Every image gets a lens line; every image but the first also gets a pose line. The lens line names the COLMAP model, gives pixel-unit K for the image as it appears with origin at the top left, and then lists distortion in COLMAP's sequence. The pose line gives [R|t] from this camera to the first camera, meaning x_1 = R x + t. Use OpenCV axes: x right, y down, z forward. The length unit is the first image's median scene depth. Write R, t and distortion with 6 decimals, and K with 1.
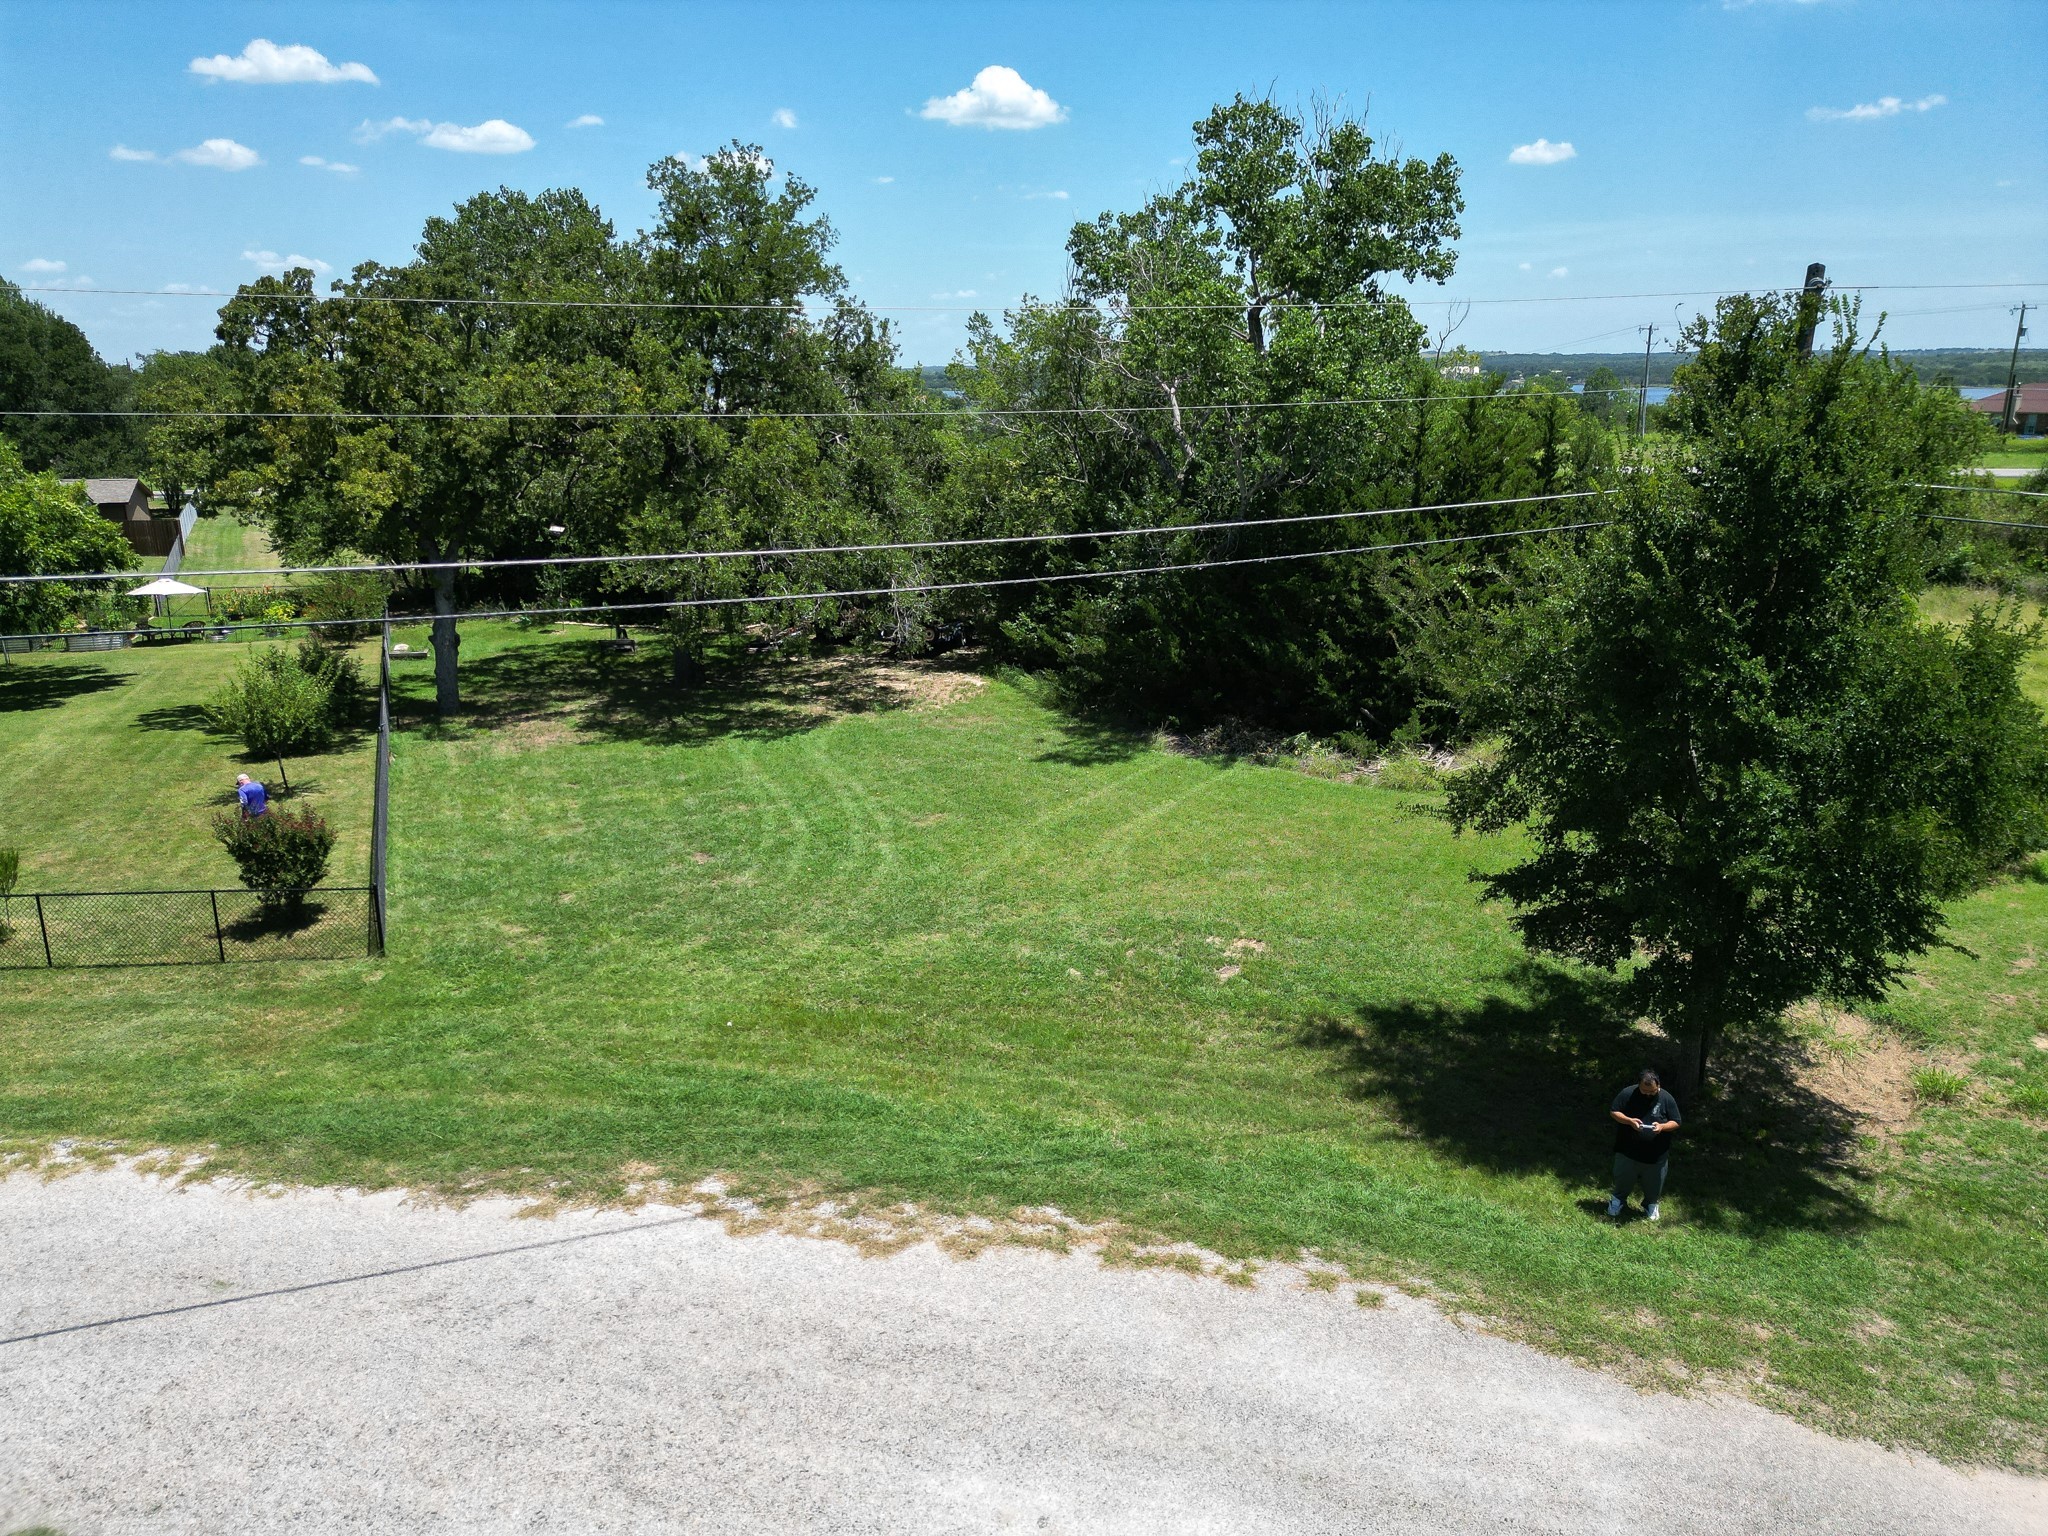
lens RADIAL K [[1433.0, 0, 1017.2], [0, 1433.0, 767.7], [0, 0, 1]] dist [0.090469, -0.095672]
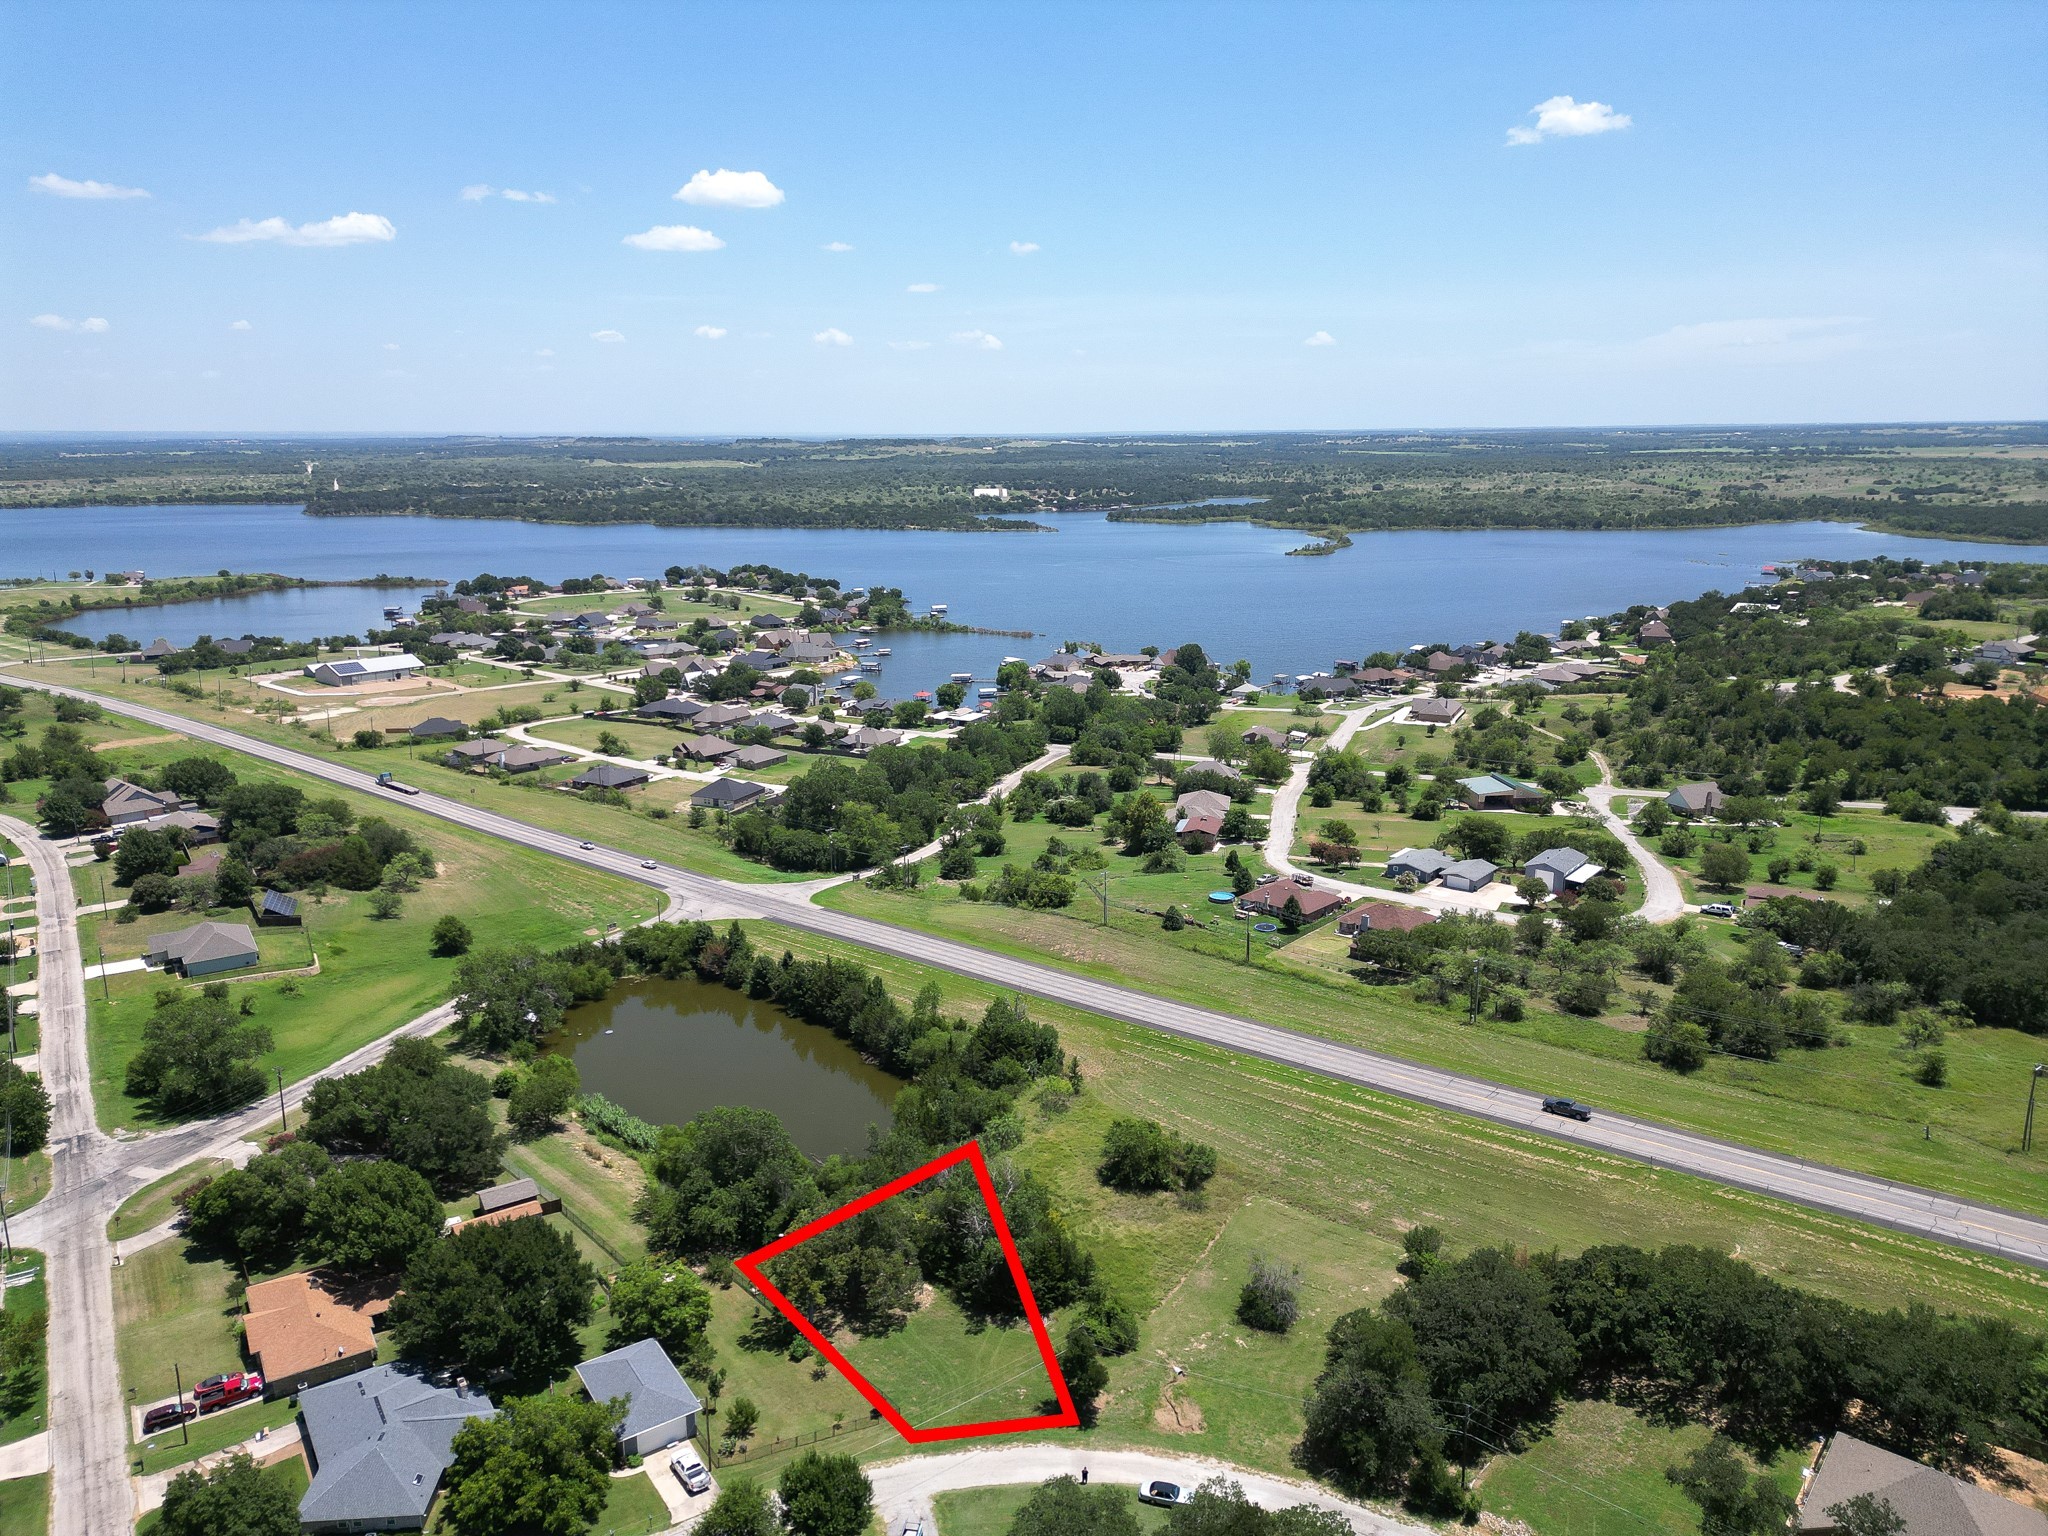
lens RADIAL K [[1433.0, 0, 1017.2], [0, 1433.0, 767.7], [0, 0, 1]] dist [0.090469, -0.095672]
pose [[0.953368, -0.069955, 0.293590, -1.742233], [0.080699, 0.996434, -0.024628, -2.748515], [-0.290820, 0.047172, 0.955614, -5.908005]]
